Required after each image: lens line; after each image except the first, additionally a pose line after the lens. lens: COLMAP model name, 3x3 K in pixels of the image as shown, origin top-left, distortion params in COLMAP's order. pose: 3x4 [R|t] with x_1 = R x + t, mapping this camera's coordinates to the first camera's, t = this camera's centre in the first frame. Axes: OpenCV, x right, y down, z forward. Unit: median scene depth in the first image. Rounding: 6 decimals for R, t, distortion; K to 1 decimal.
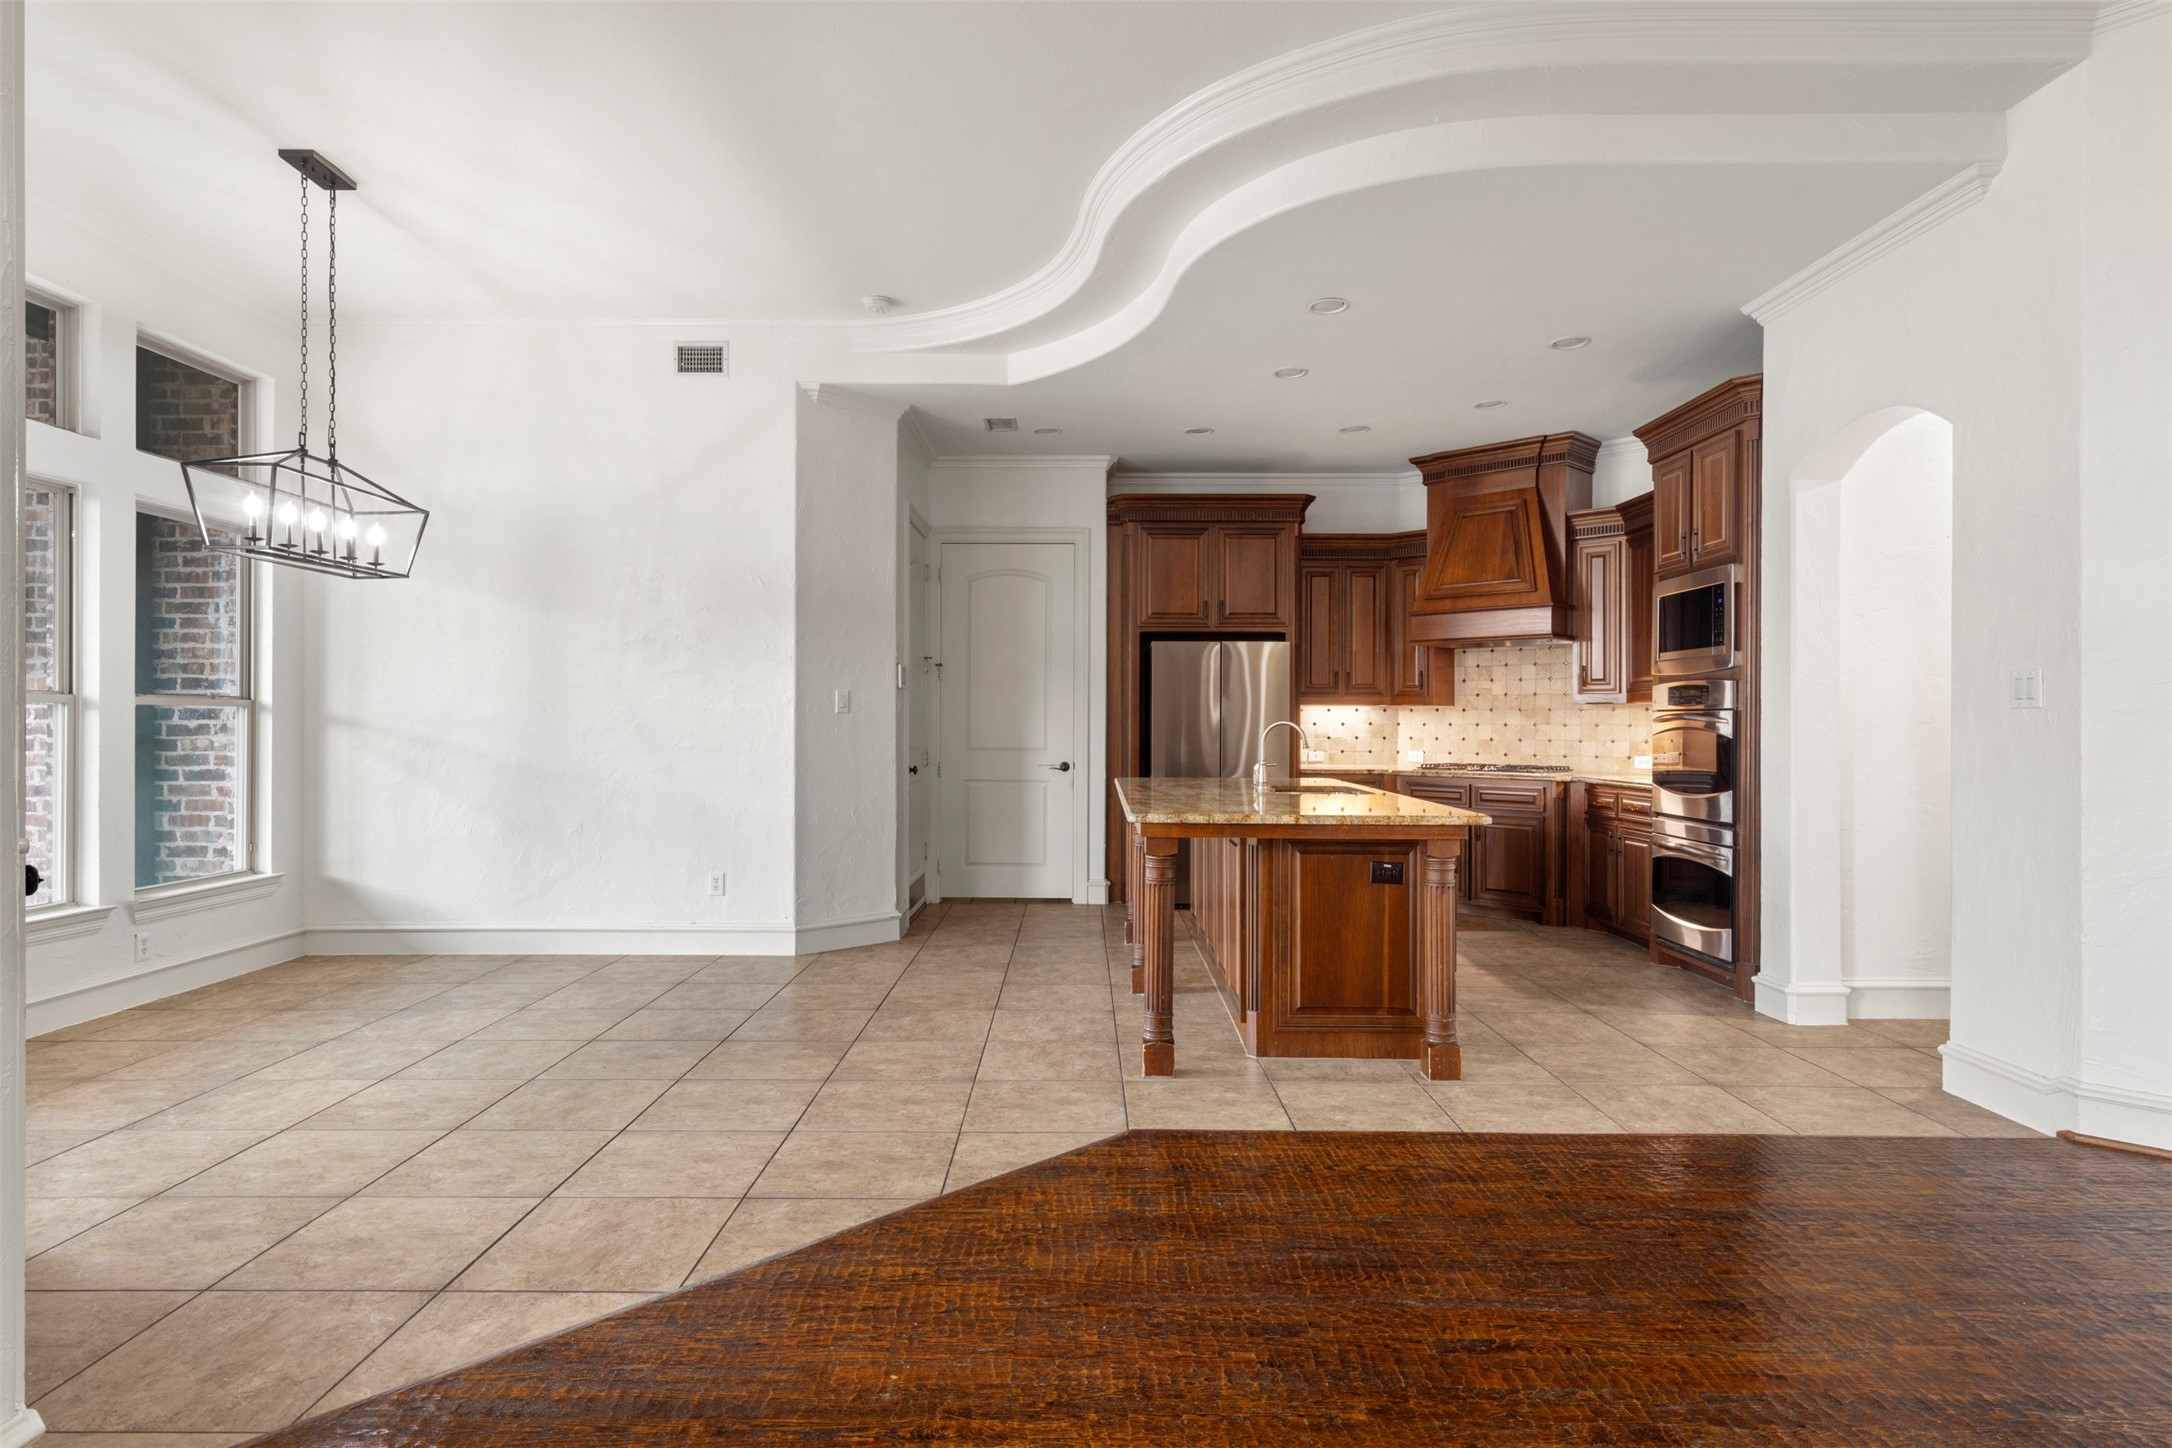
lens RADIAL K [[1203.9, 0, 1084.8], [0, 1203.9, 710.4], [0, 0, 1]] dist [0.024487, 0.000602]
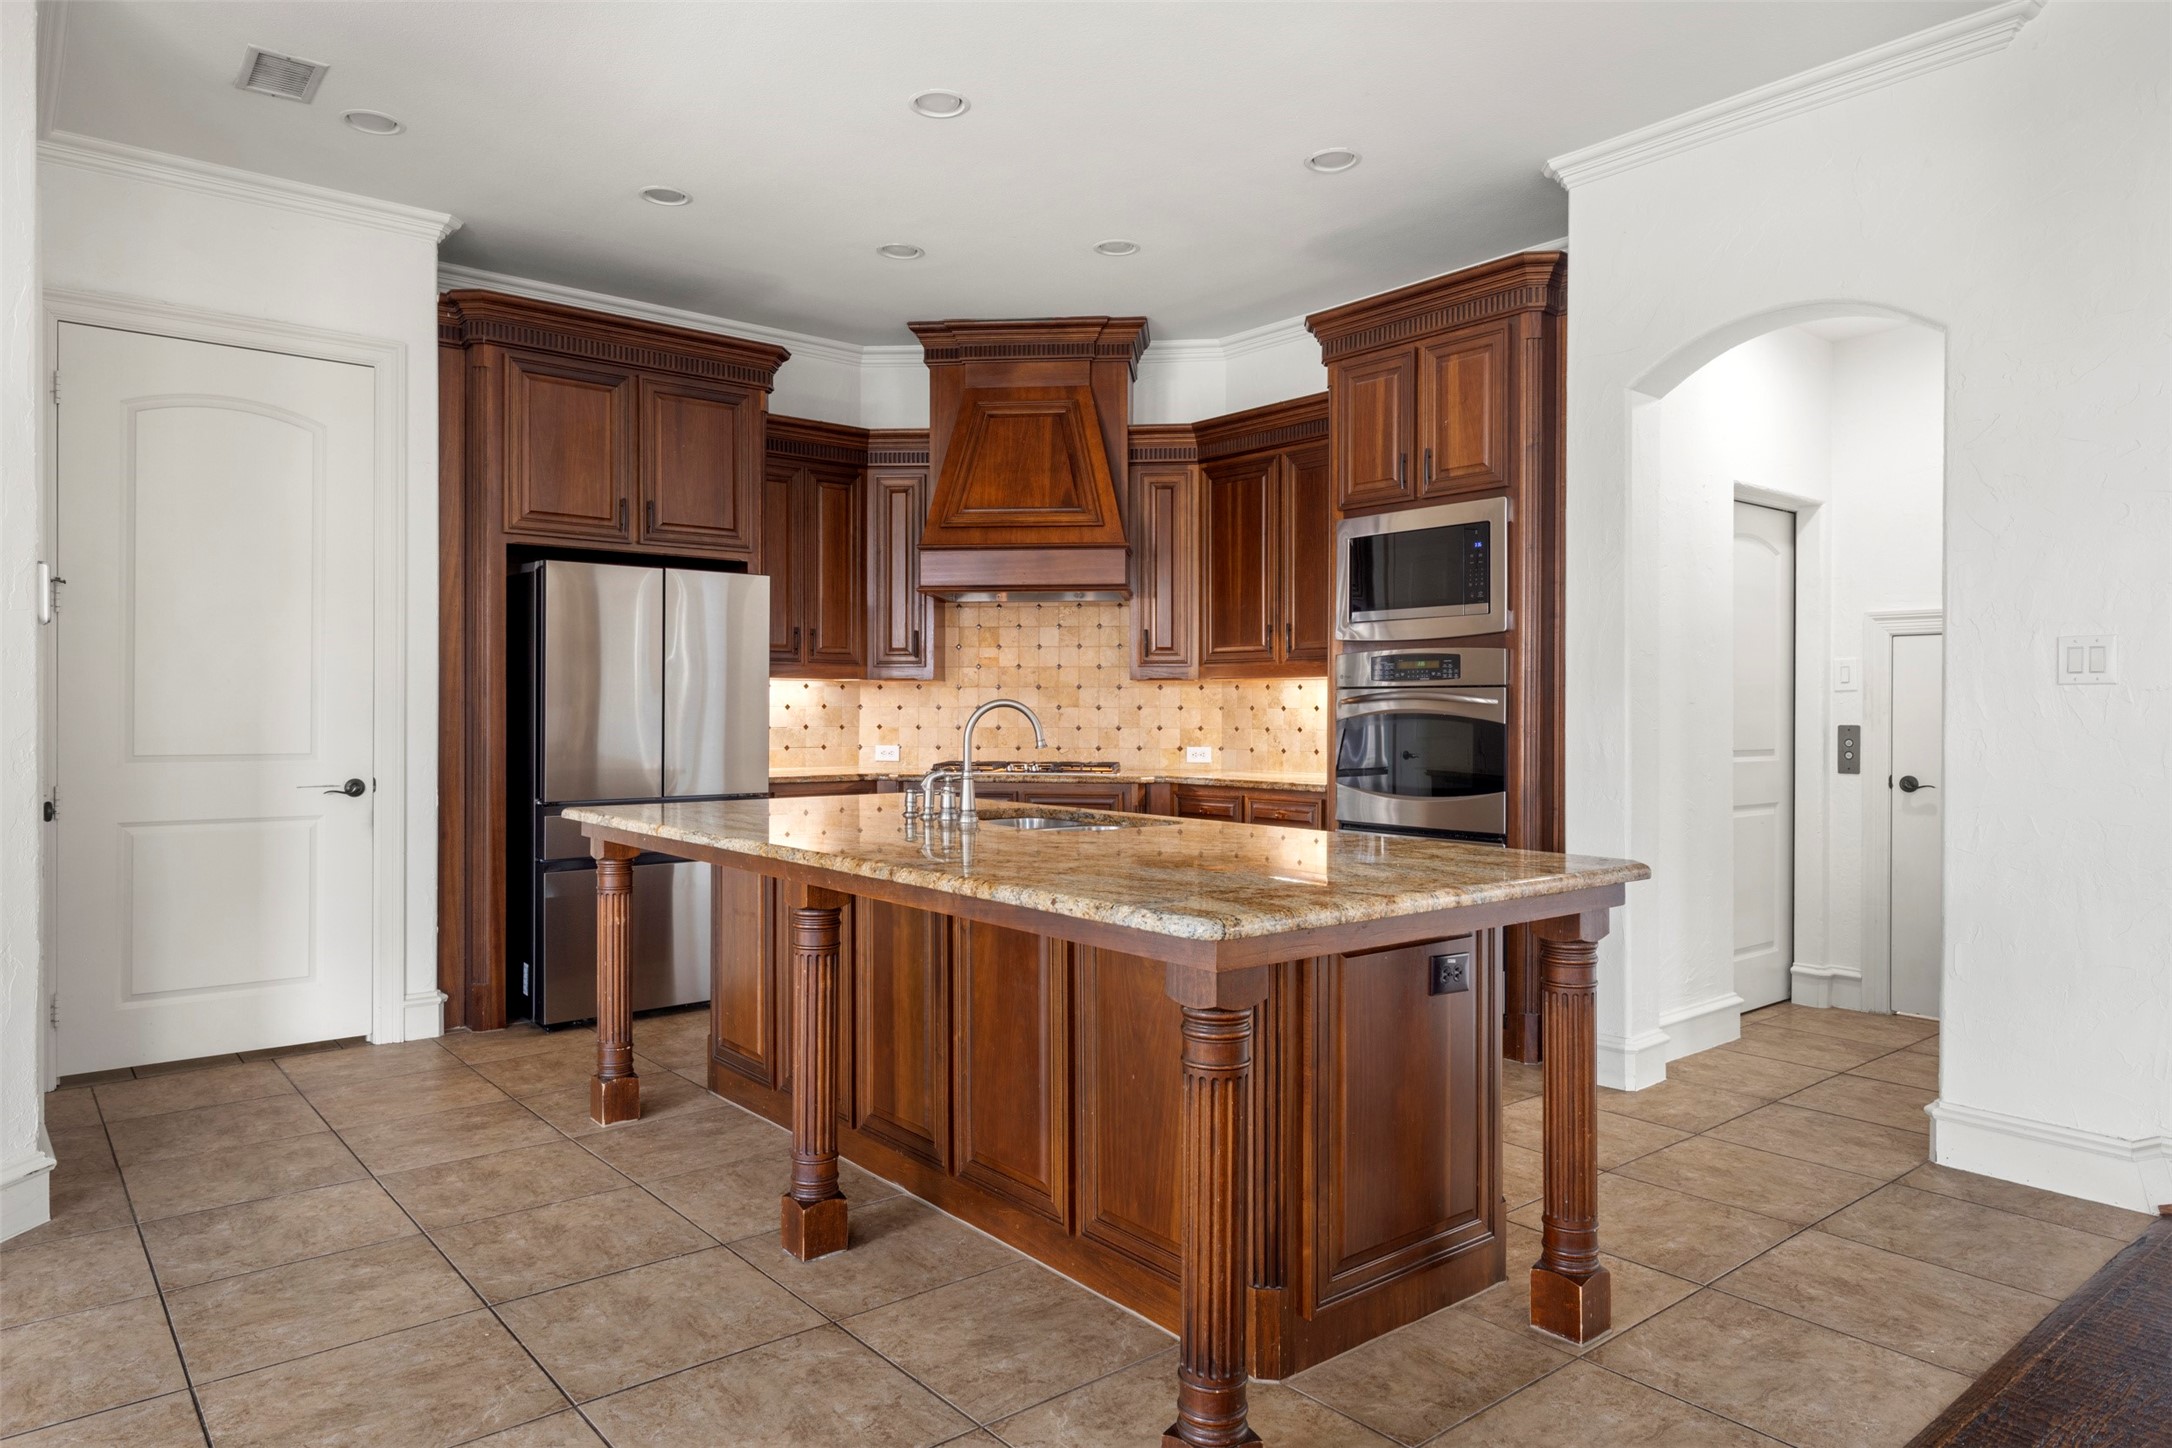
lens RADIAL K [[1353.0, 0, 1084.9], [0, 1353.0, 702.4], [0, 0, 1]] dist [0.014942, -0.003907]
pose [[0.774417, 0.001133, 0.632675, -0.147086], [-0.005503, 0.999973, 0.004945, 0.004682], [-0.632652, -0.007312, 0.774402, 0.340658]]
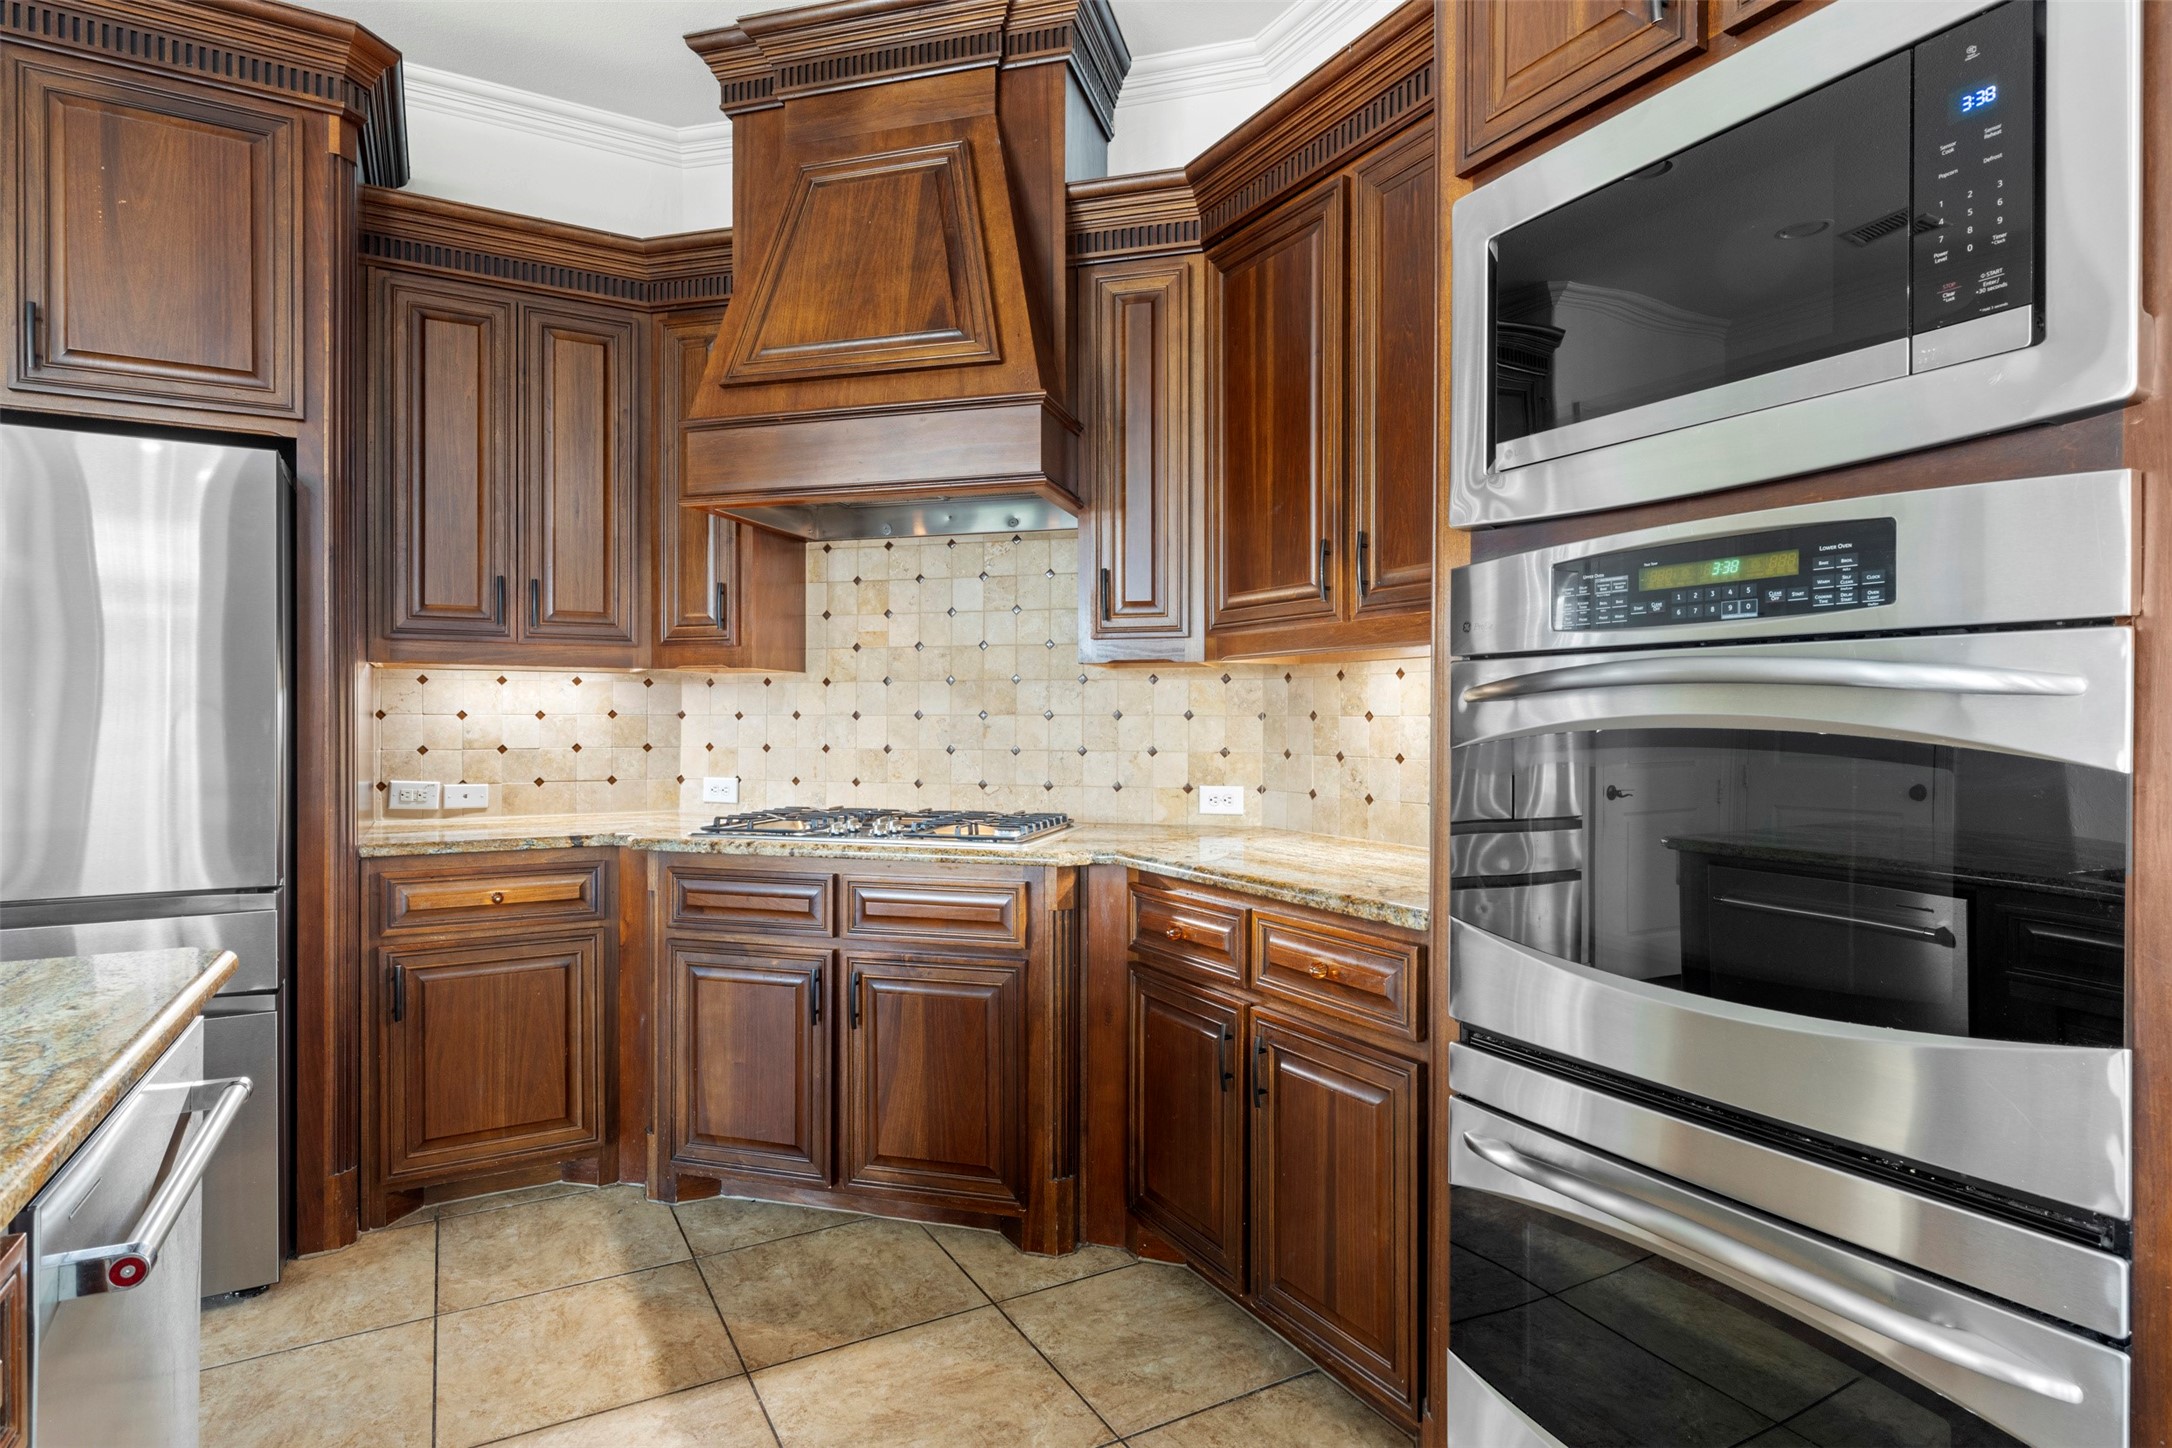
lens RADIAL K [[1125.4, 0, 1095.7], [0, 1125.4, 737.2], [0, 0, 1]] dist [-0.021043, 0.001469]
pose [[0.869286, -0.011157, 0.494184, 0.207699], [-0.002769, 0.999620, 0.027439, 0.008704], [-0.494302, -0.025221, 0.868924, 0.628644]]
